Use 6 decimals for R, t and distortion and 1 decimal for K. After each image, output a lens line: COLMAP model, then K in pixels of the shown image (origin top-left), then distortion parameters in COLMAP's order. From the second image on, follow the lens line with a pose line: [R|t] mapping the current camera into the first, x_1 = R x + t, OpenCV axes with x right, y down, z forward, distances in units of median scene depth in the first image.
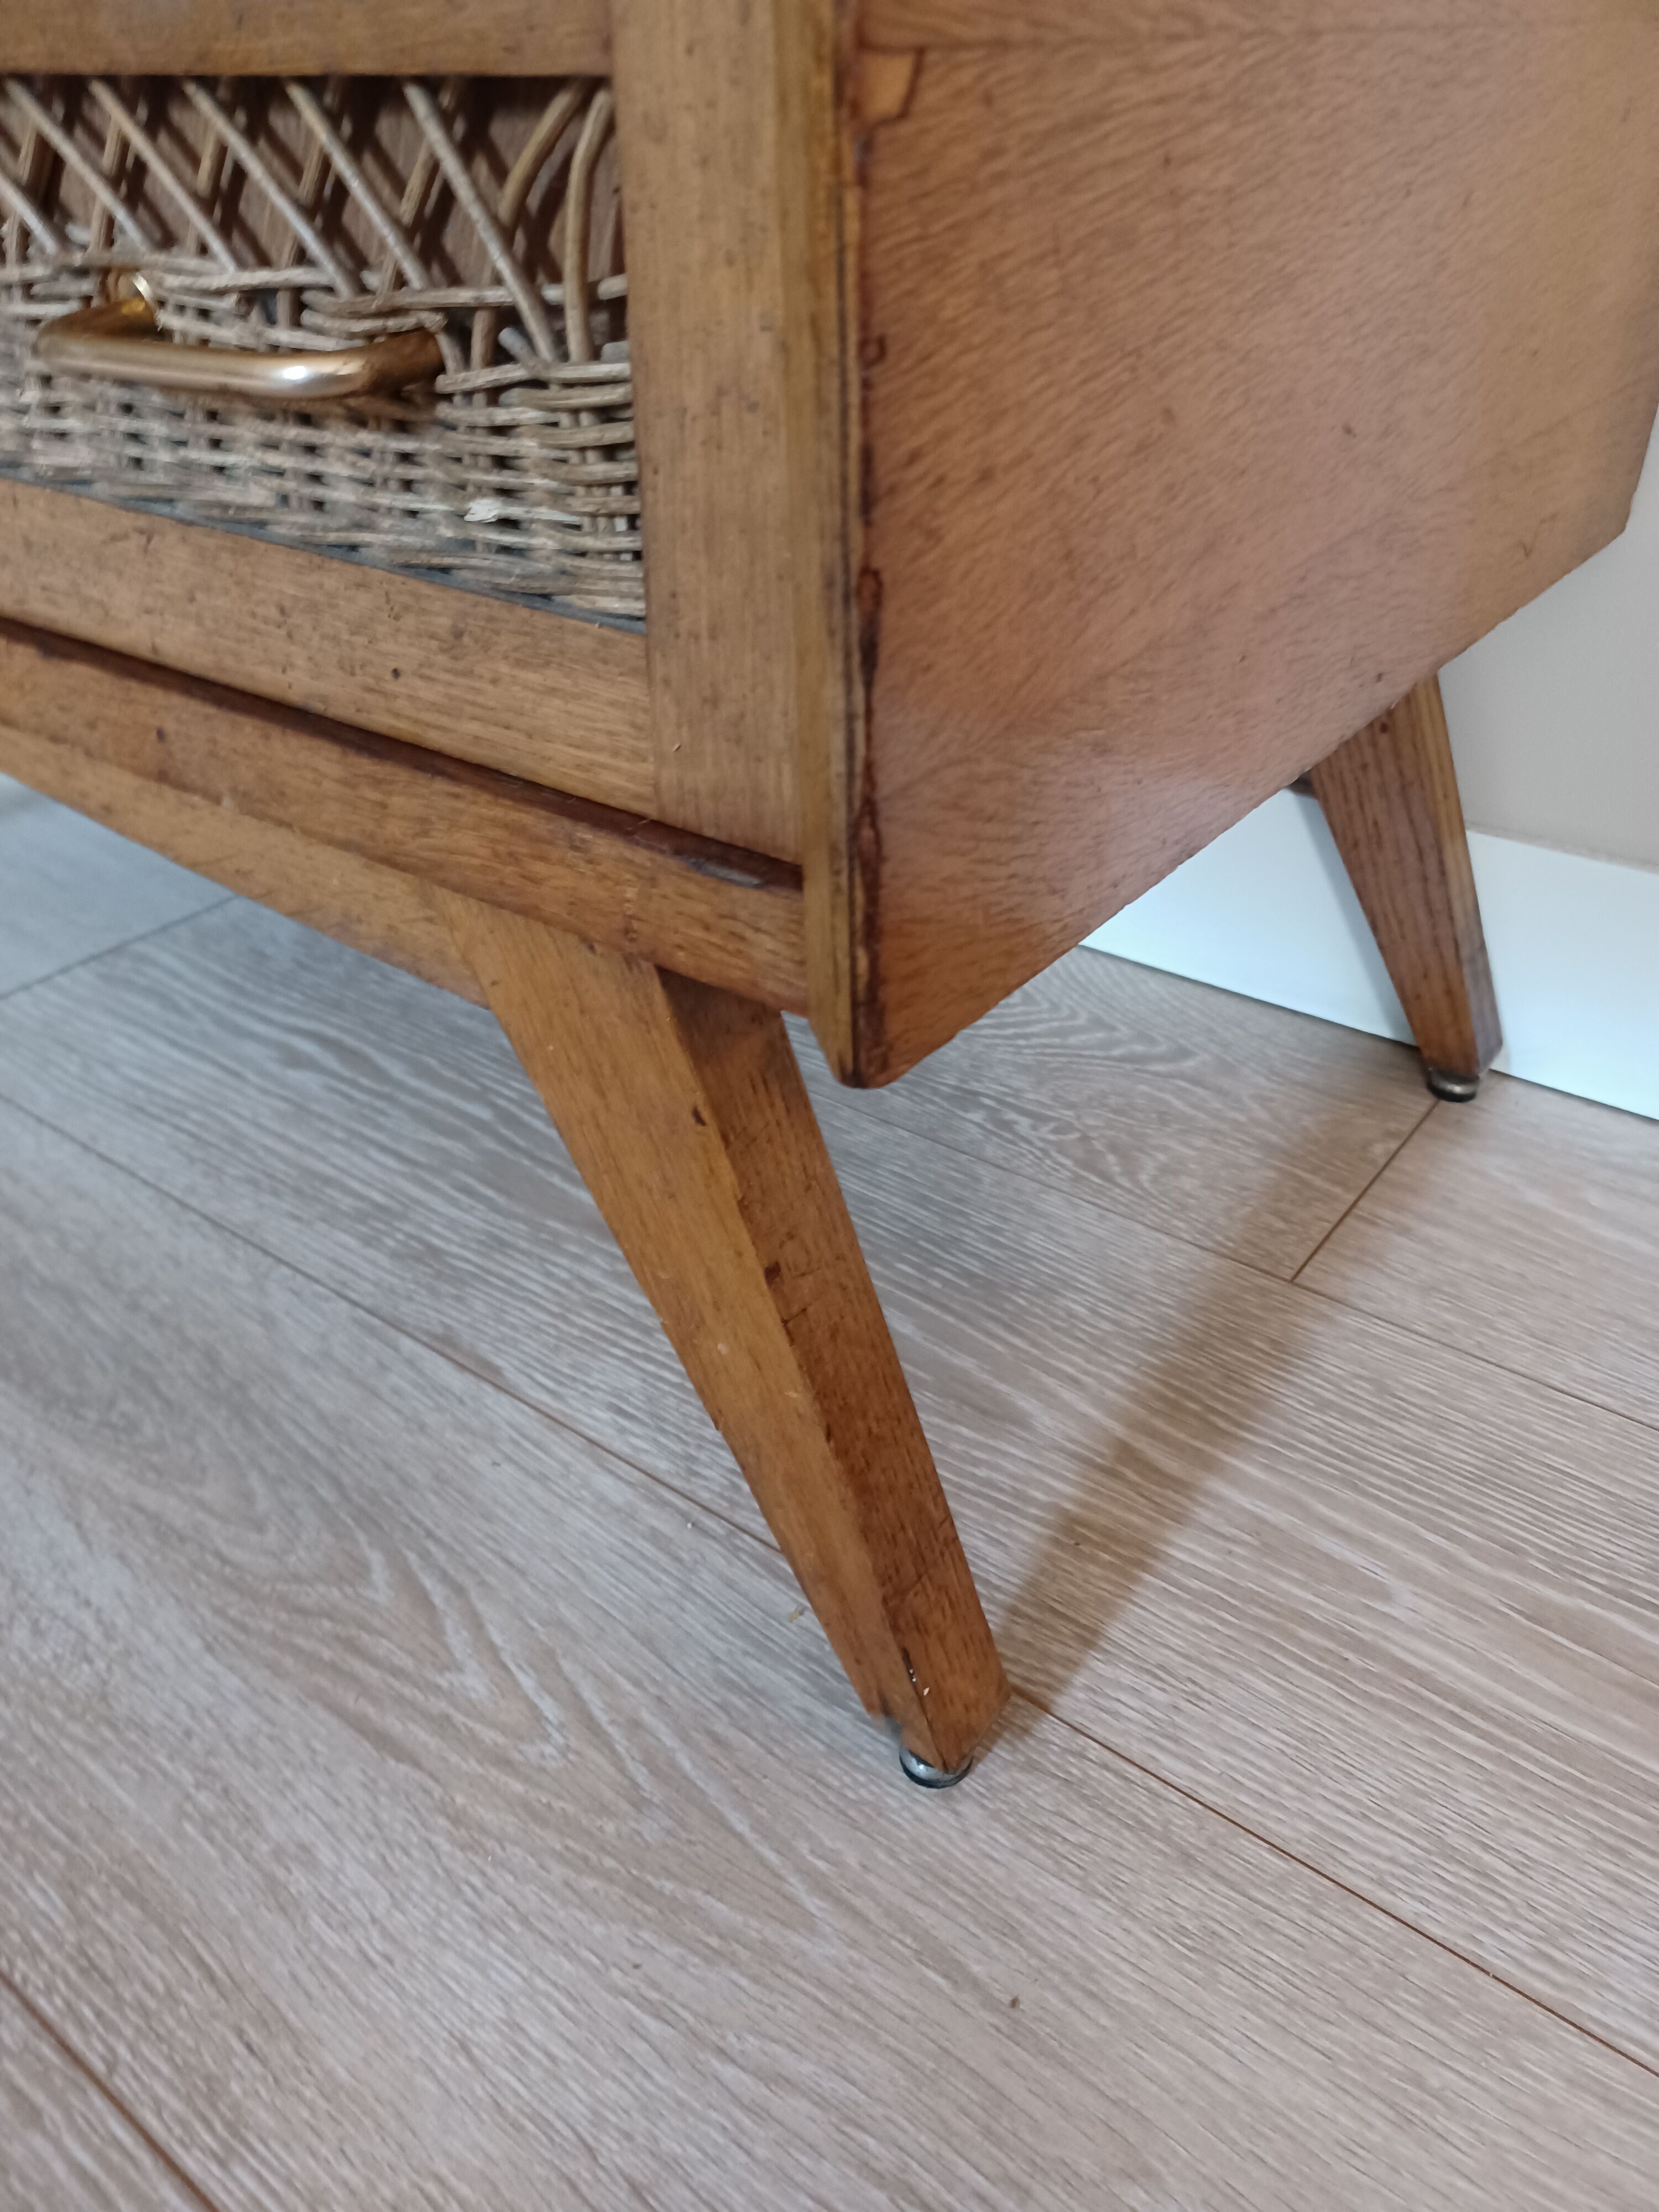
lens RADIAL K [[1592.0, 0, 836.4], [0, 1592.0, 1075.9], [0, 0, 1]] dist [0.094395, -0.137024]
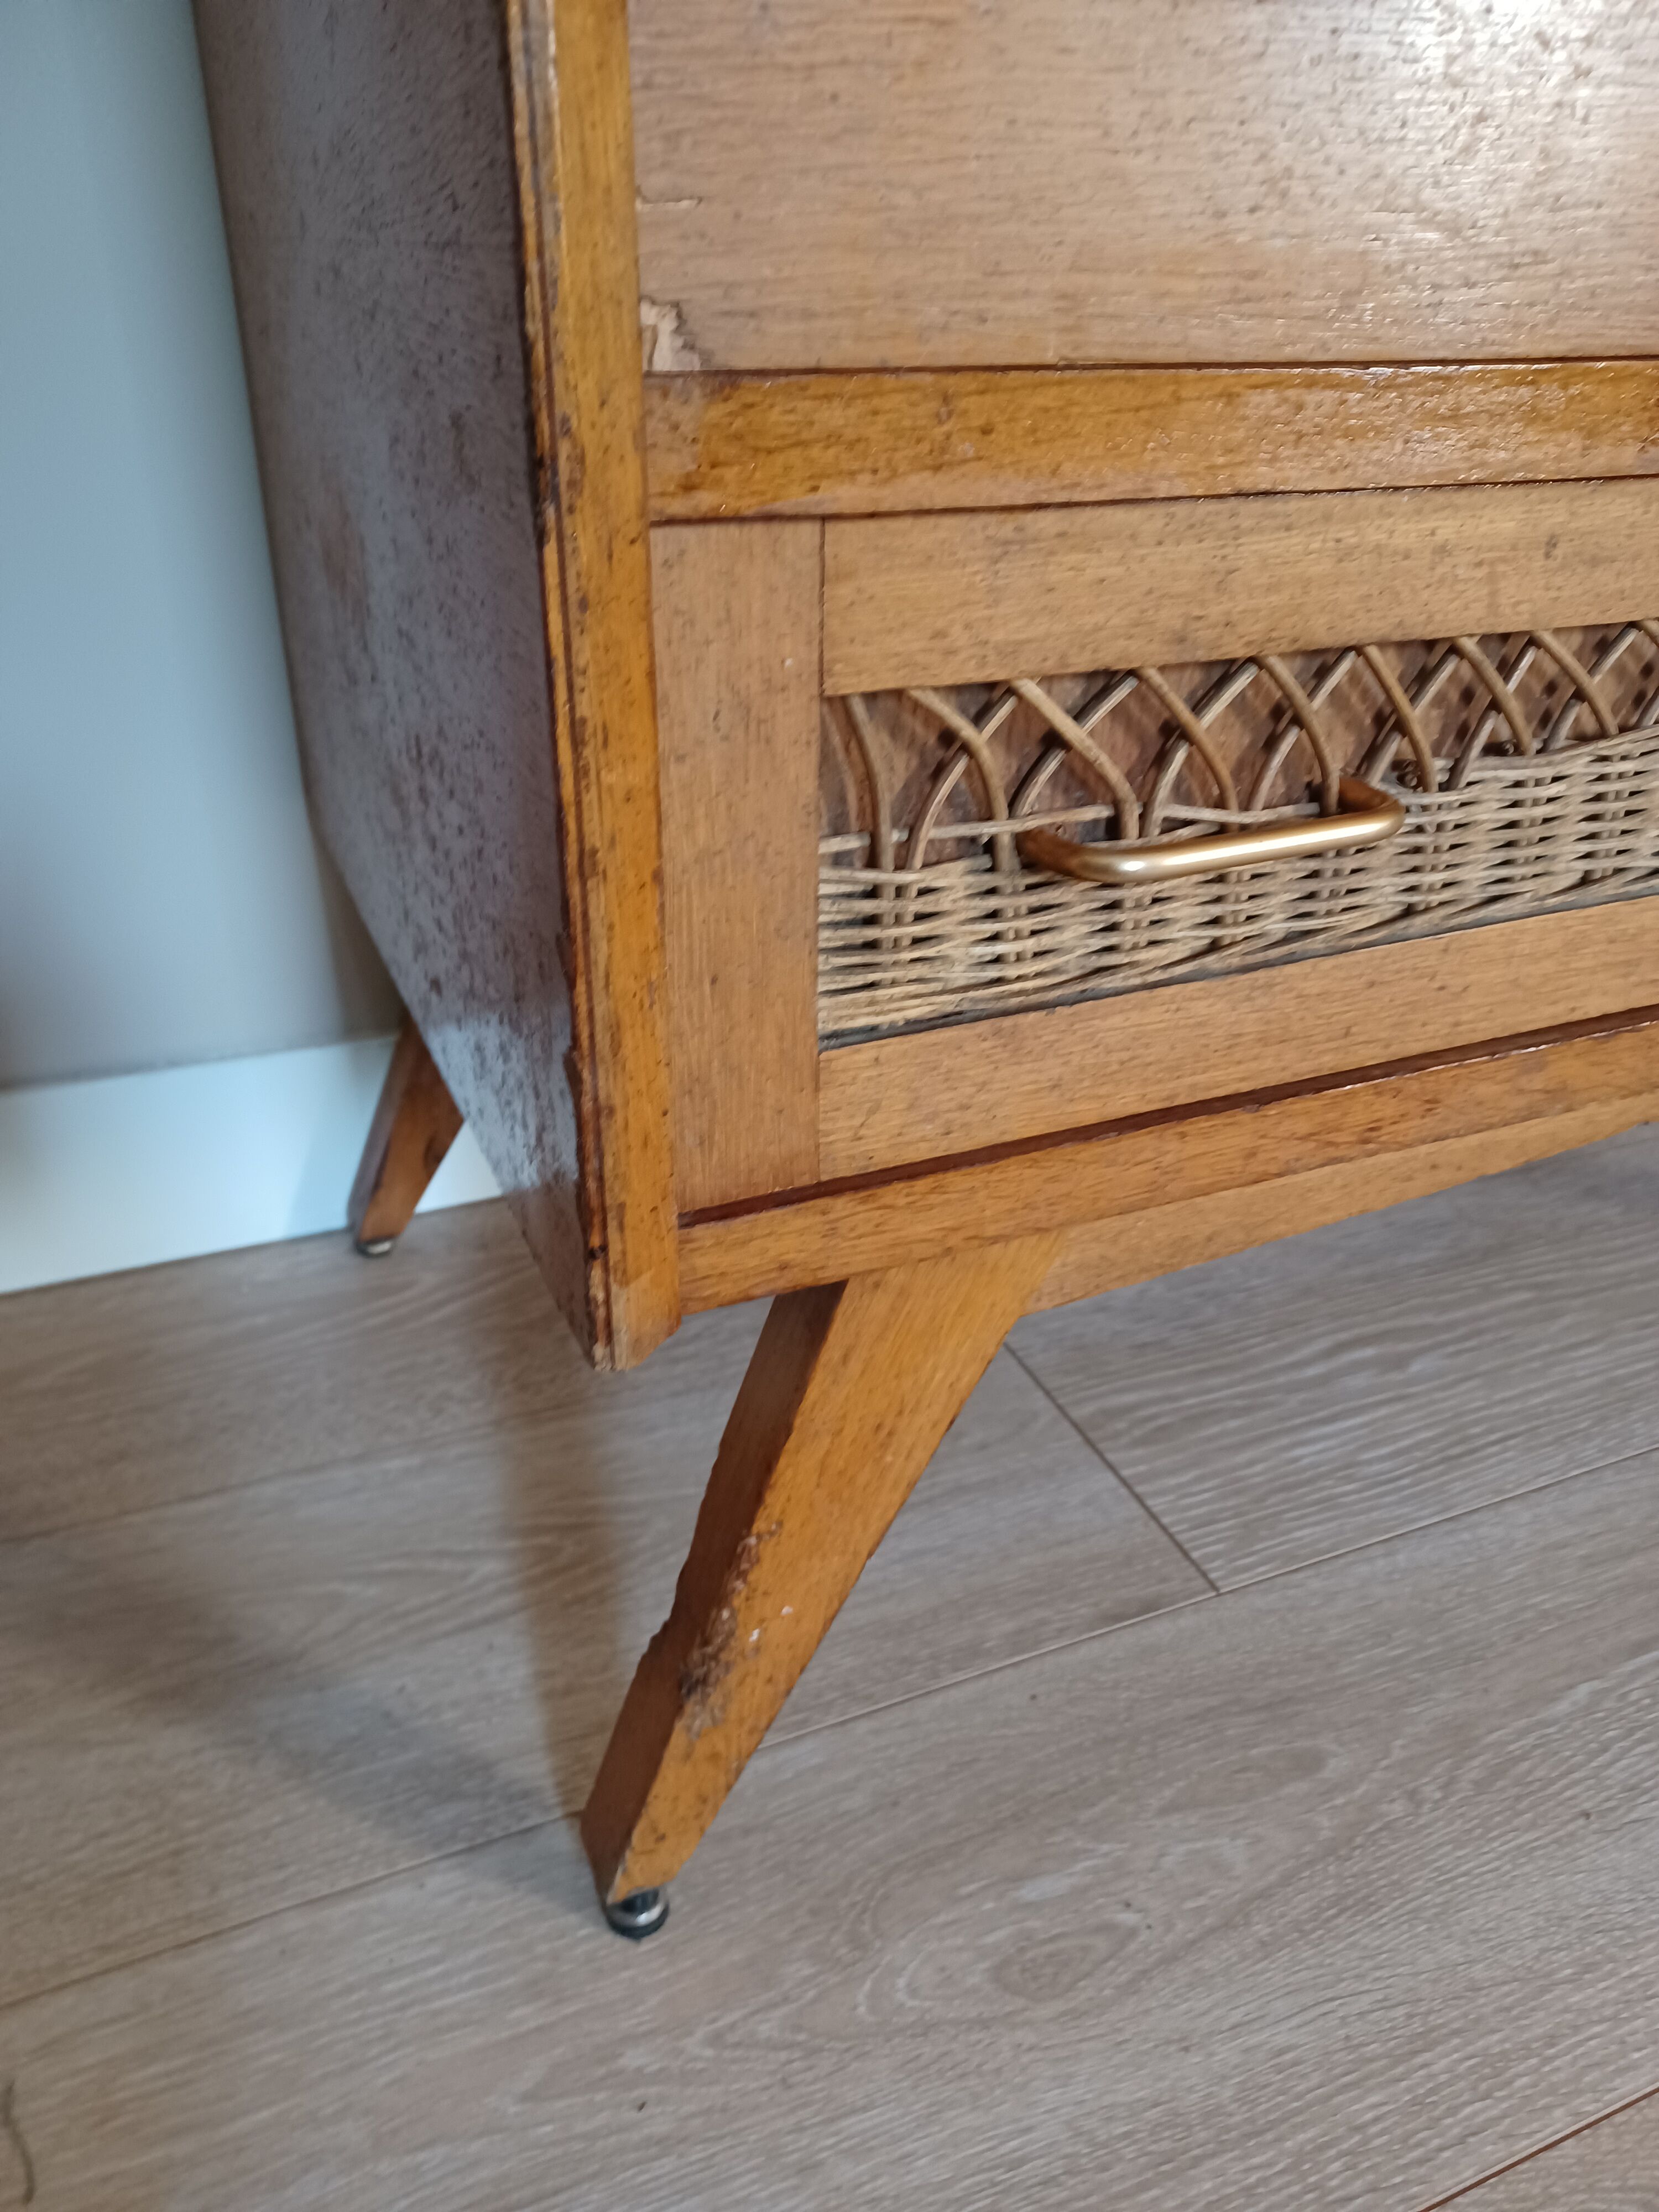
lens RADIAL K [[1621.7, 0, 857.4], [0, 1621.7, 1082.9], [0, 0, 1]] dist [0.013787, 0.041895]
pose [[0.494759, -0.384670, 0.779258, -1.862468], [0.443318, 0.882967, 0.154398, -0.719270], [-0.747451, 0.269070, 0.607387, 0.836629]]
